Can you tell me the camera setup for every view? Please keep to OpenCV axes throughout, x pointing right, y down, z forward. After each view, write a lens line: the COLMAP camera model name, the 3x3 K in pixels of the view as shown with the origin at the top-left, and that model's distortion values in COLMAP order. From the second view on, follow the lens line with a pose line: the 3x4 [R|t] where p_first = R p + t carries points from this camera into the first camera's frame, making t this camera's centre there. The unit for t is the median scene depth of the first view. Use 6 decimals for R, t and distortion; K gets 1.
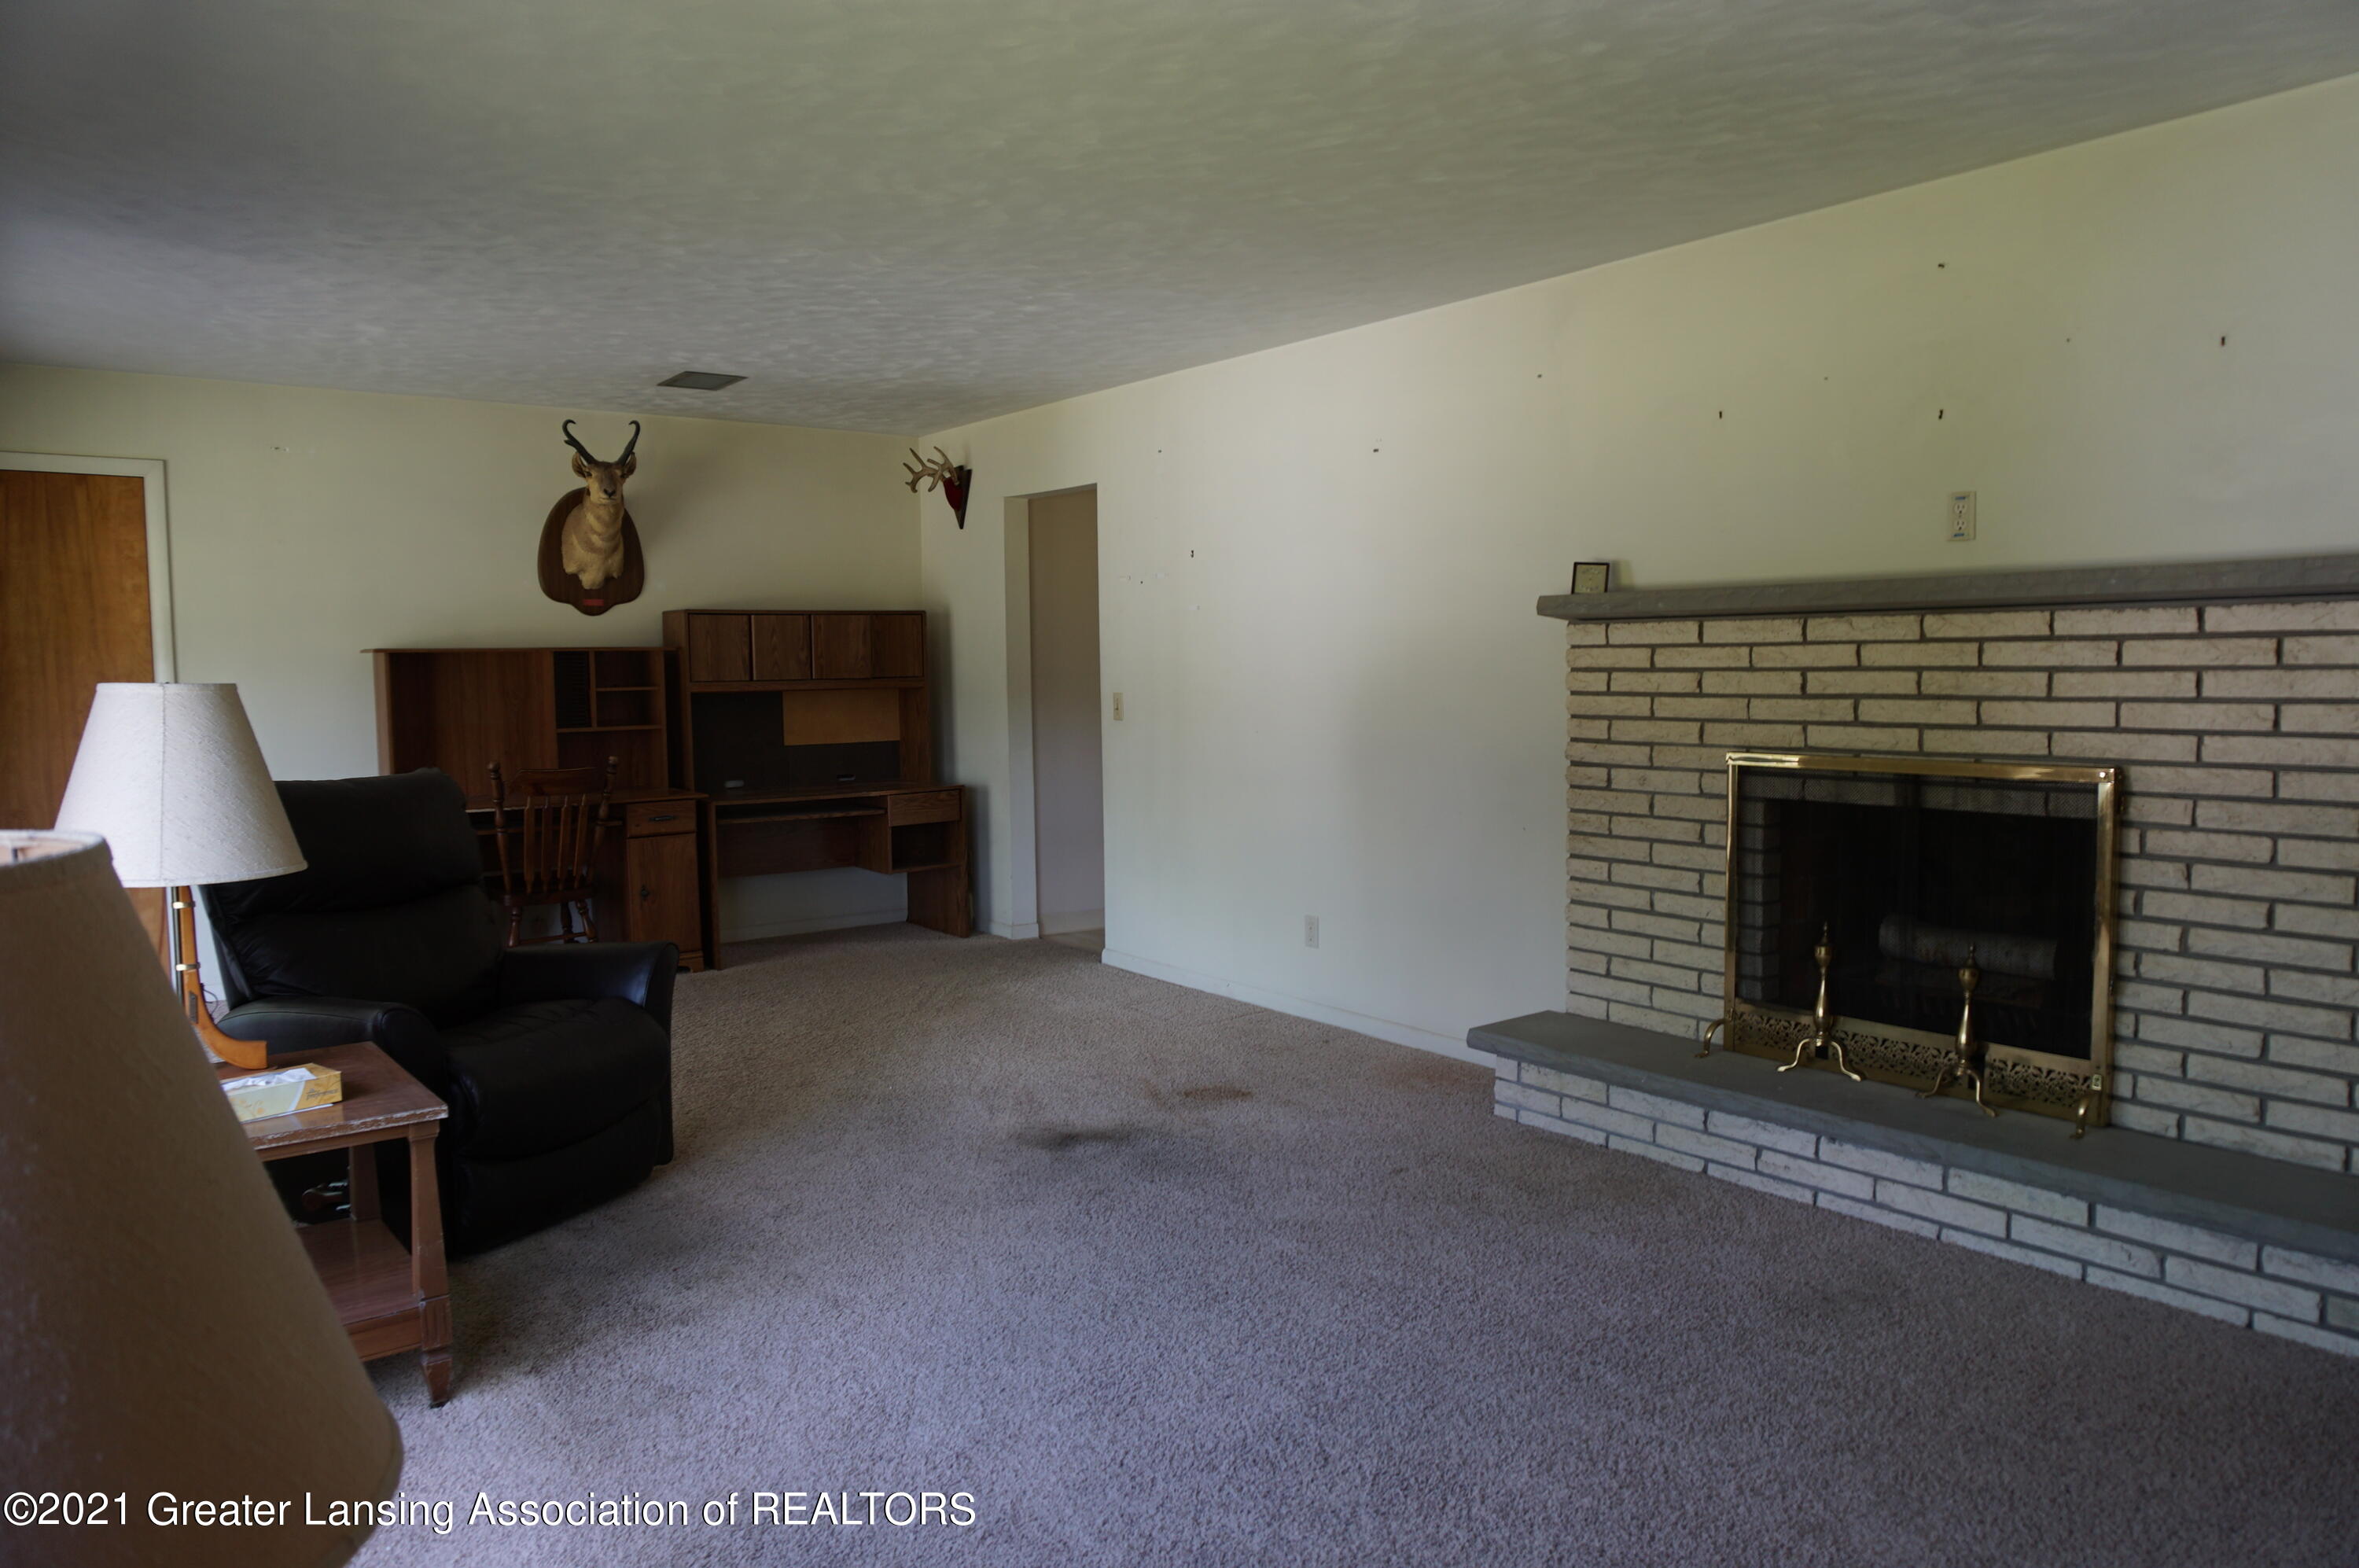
lens RADIAL K [[1570.8, 0, 1184.0], [0, 1570.8, 801.5], [0, 0, 1]] dist [-0.052576, 0.026724]
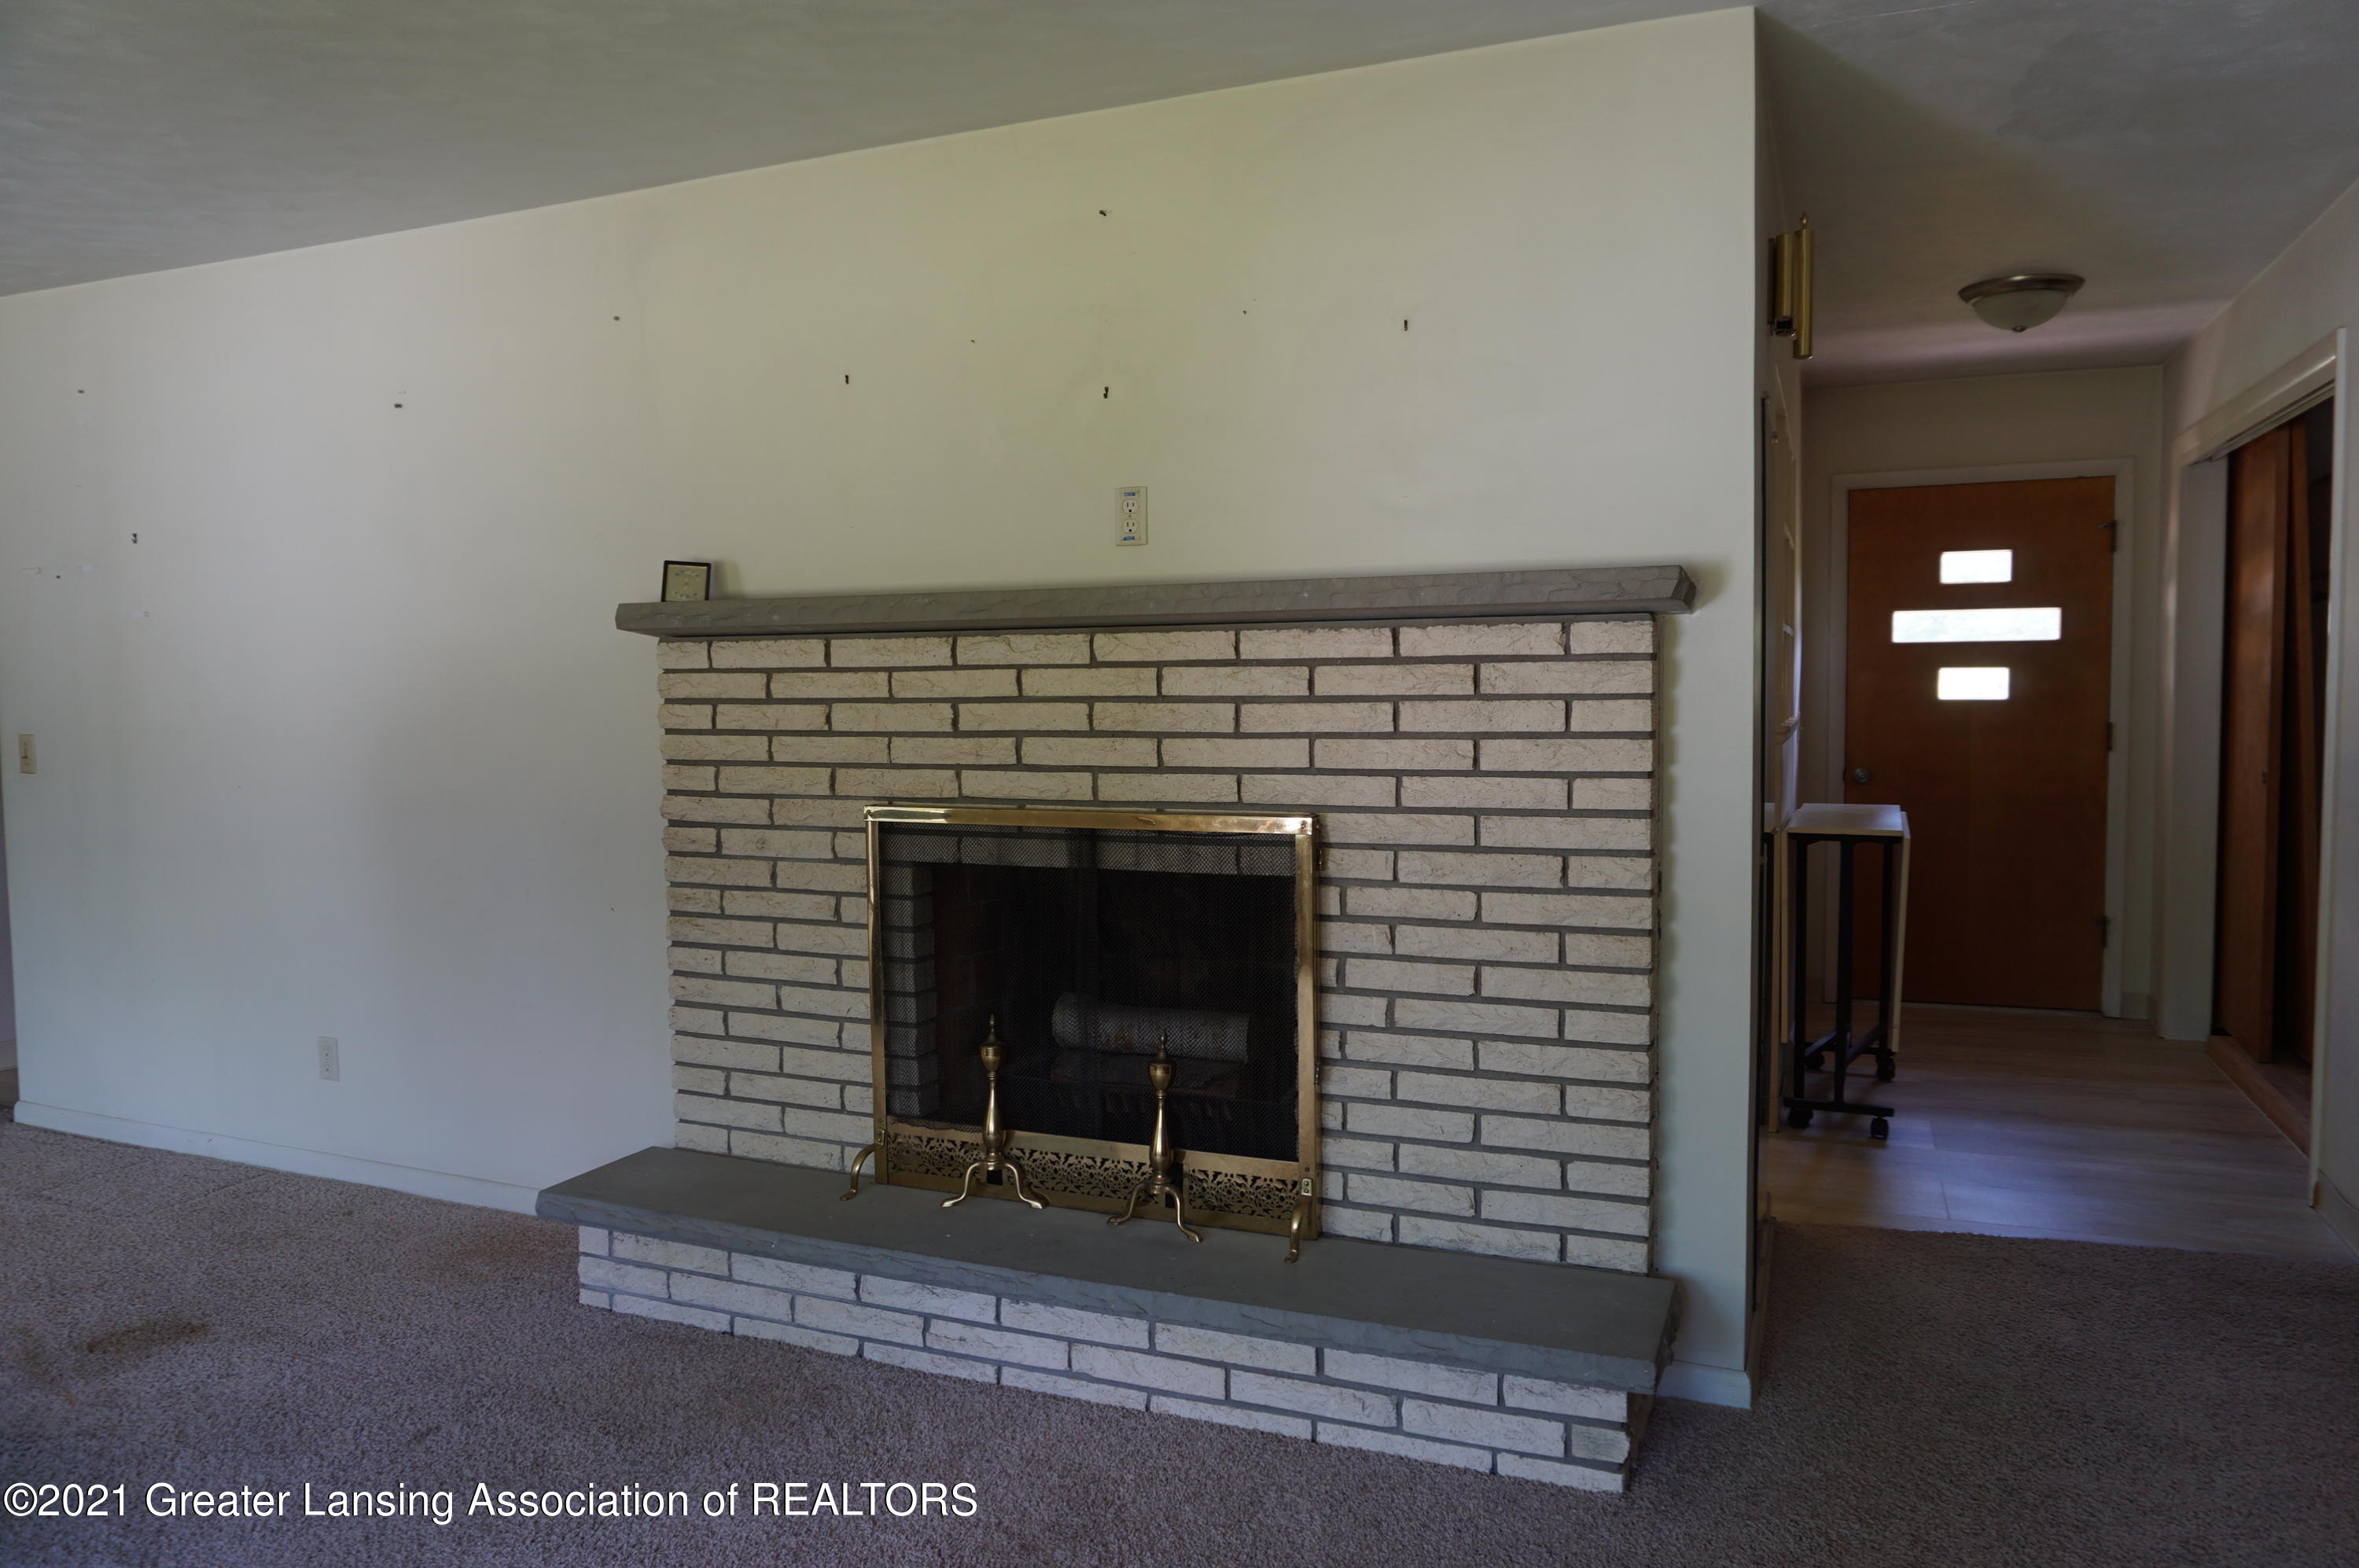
lens RADIAL K [[1570.8, 0, 1193.5], [0, 1570.8, 781.8], [0, 0, 1]] dist [-0.052576, 0.026724]
pose [[0.857967, -0.022279, 0.513222, 0.087564], [0.040113, 0.998914, -0.023694, -0.018739], [-0.512137, 0.040915, 0.857929, 0.245018]]
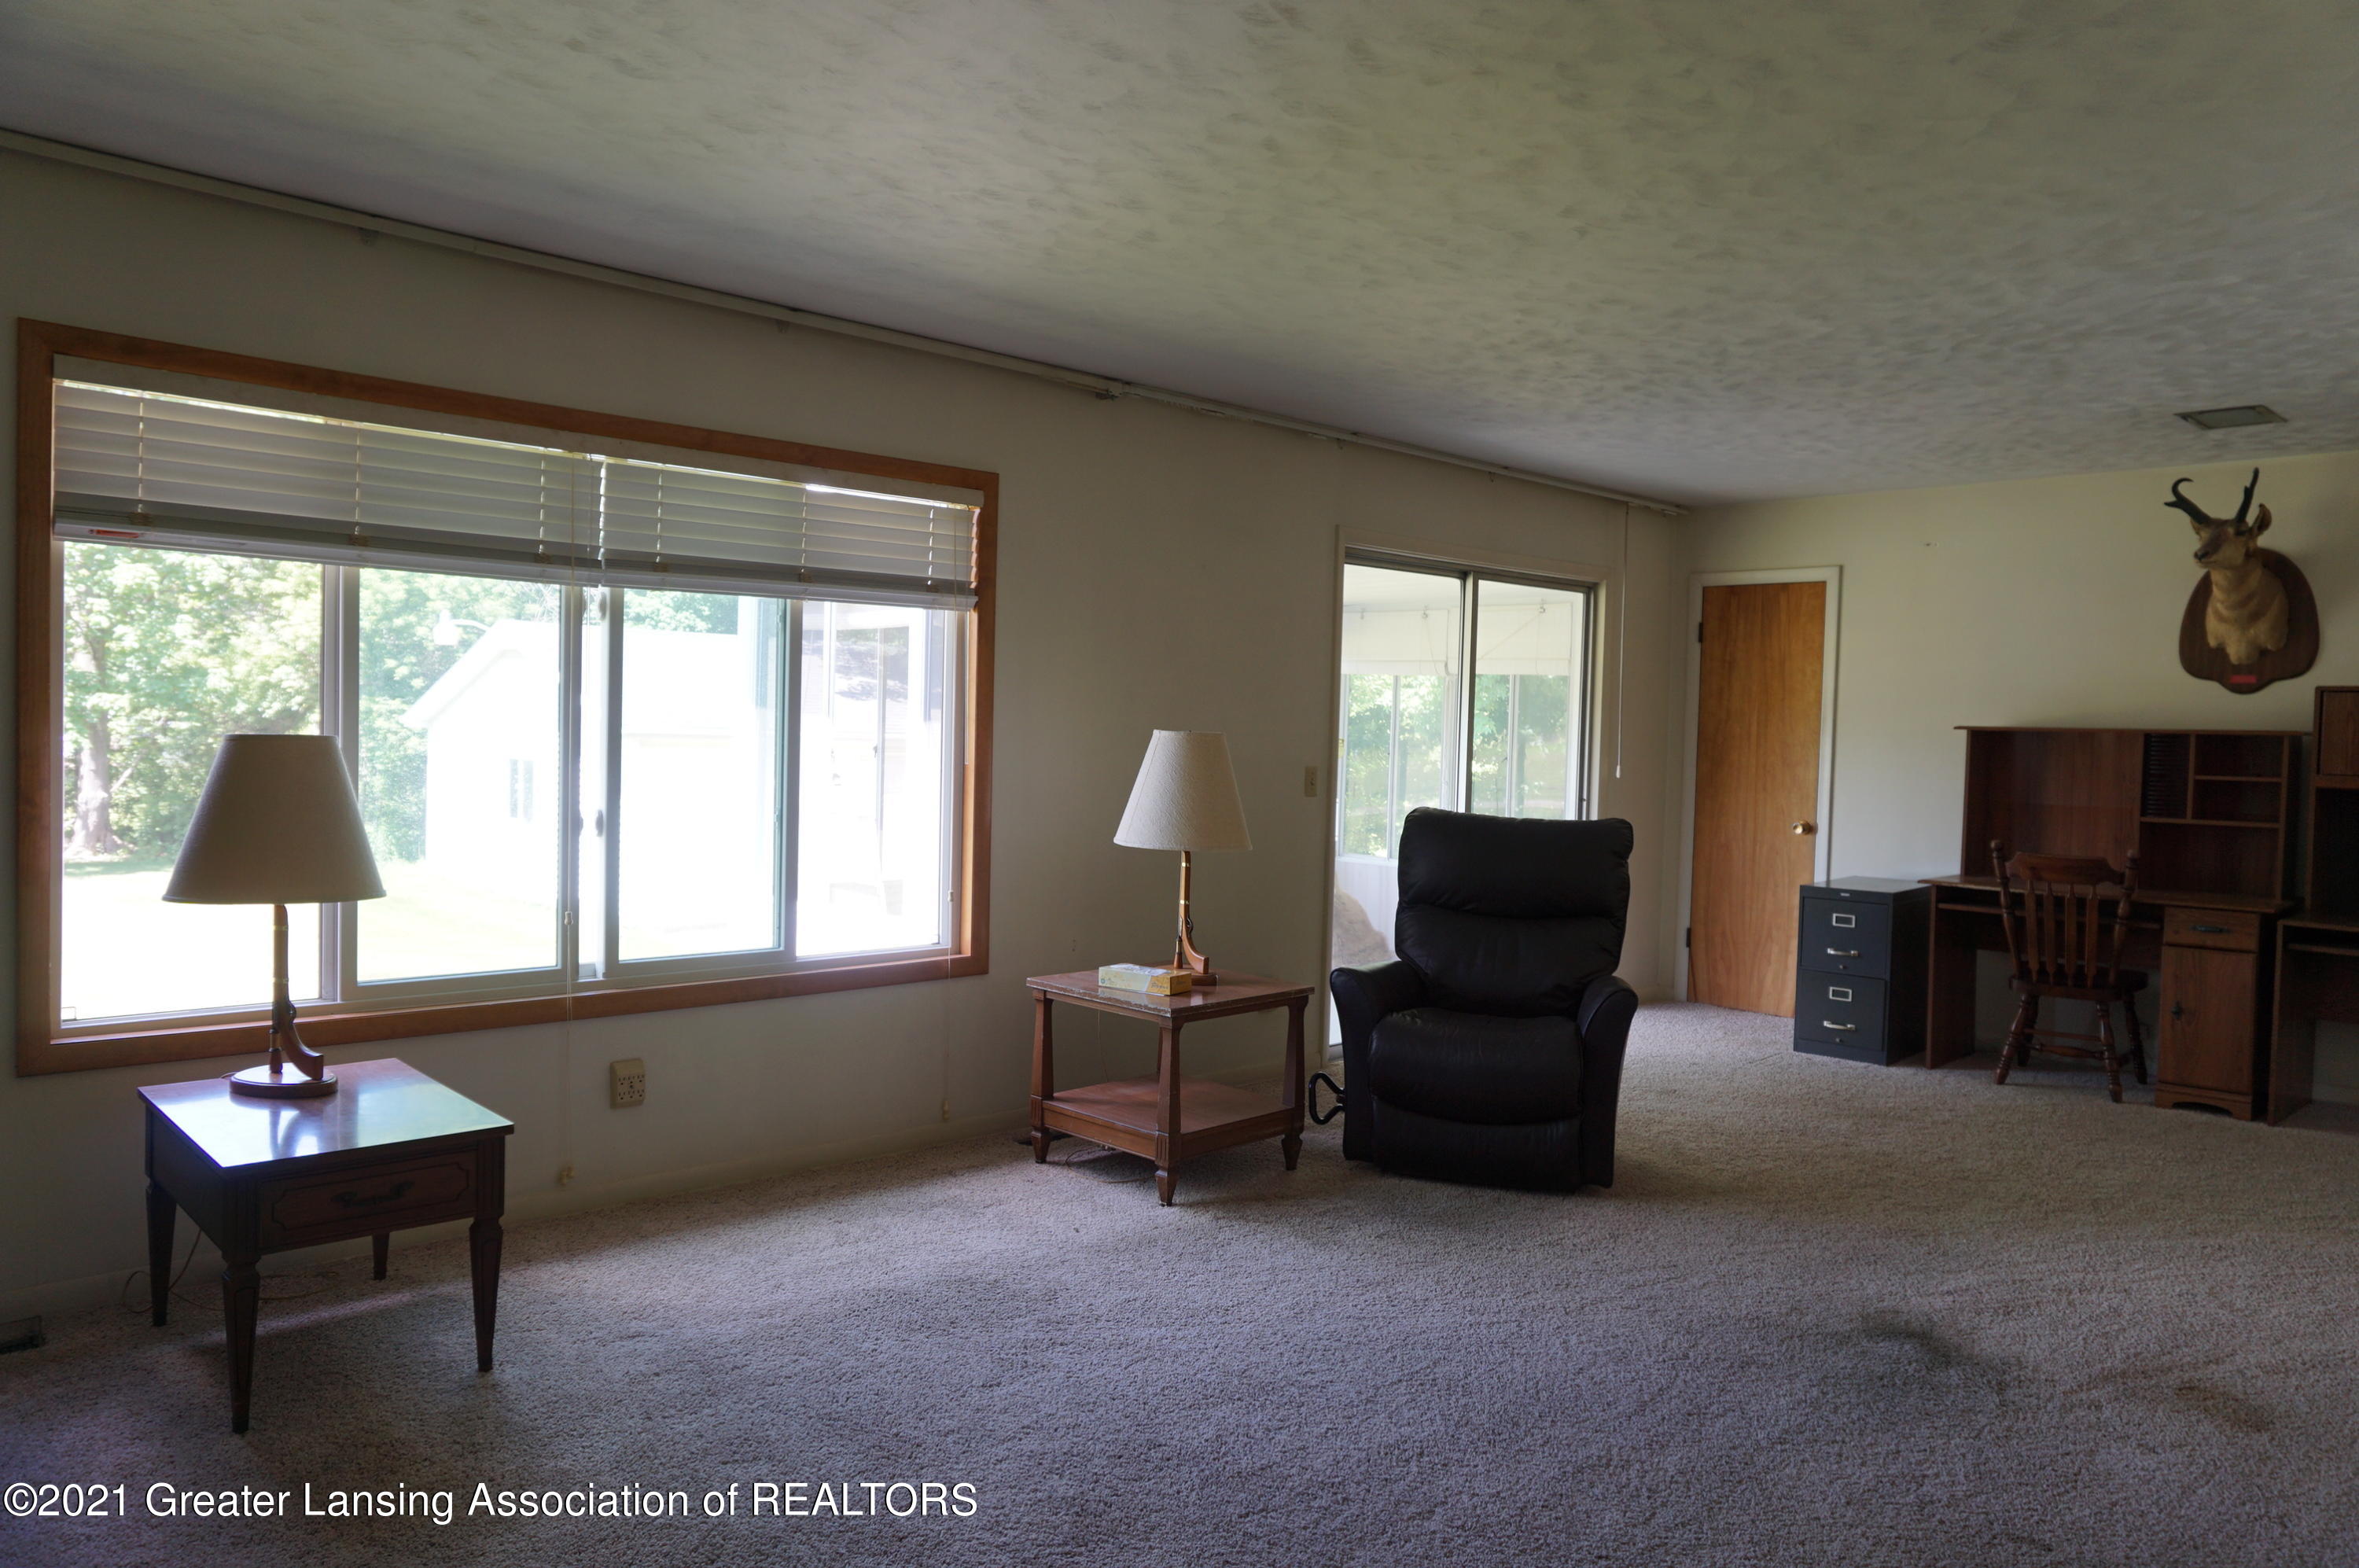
lens RADIAL K [[1570.8, 0, 1178.0], [0, 1570.8, 791.5], [0, 0, 1]] dist [-0.052576, 0.026724]
pose [[0.102691, 0.051790, -0.993364, 0.732532], [-0.113050, 0.992781, 0.040072, -0.056350], [0.988268, 0.108185, 0.107805, 0.566782]]
